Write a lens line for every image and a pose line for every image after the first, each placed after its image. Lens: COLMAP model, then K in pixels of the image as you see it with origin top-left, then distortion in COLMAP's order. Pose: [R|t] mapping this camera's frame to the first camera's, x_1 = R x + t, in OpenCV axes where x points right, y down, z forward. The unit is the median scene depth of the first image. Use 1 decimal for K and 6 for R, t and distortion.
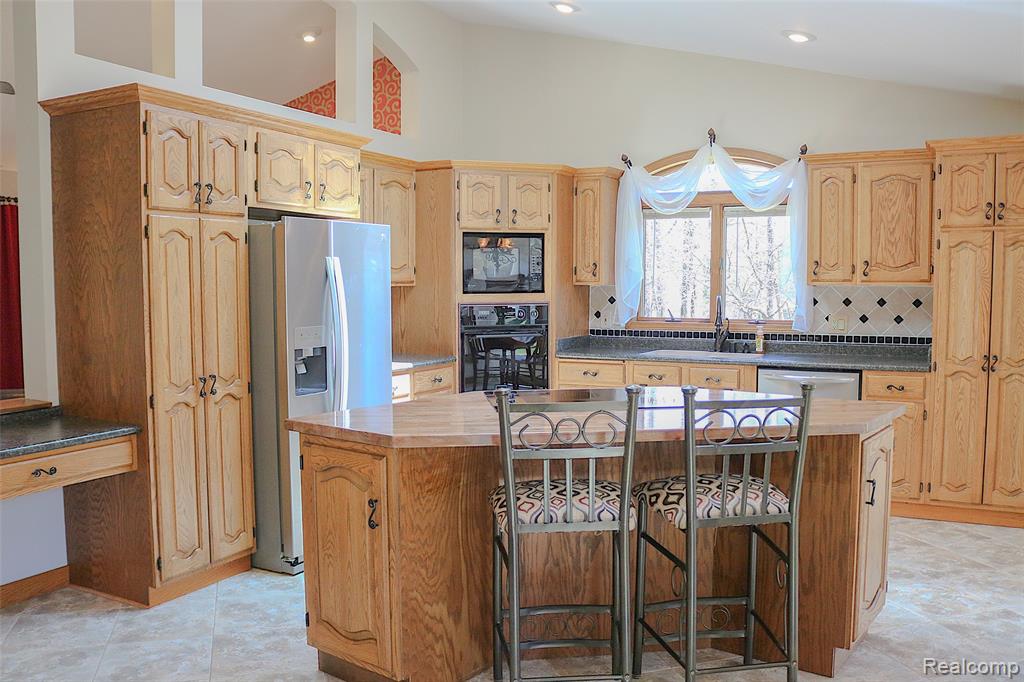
lens RADIAL K [[868.4, 0, 512.0], [0, 868.4, 341.0], [0, 0, 1]] dist [-0.184120, 0.177546]
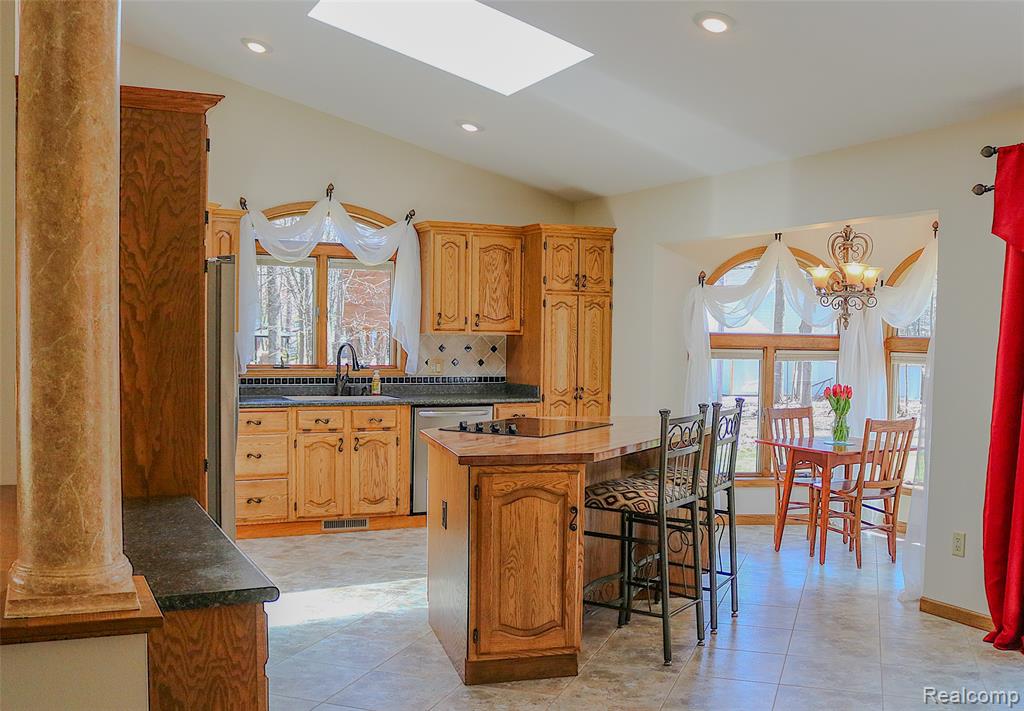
lens RADIAL K [[1034.3, 0, 512.0], [0, 1034.3, 355.5], [0, 0, 1]] dist [-0.103976, -0.002039]
pose [[0.585006, -0.005886, 0.811007, -0.766879], [0.036766, 0.999138, -0.019269, -0.005375], [-0.810195, 0.041090, 0.584718, 0.099110]]
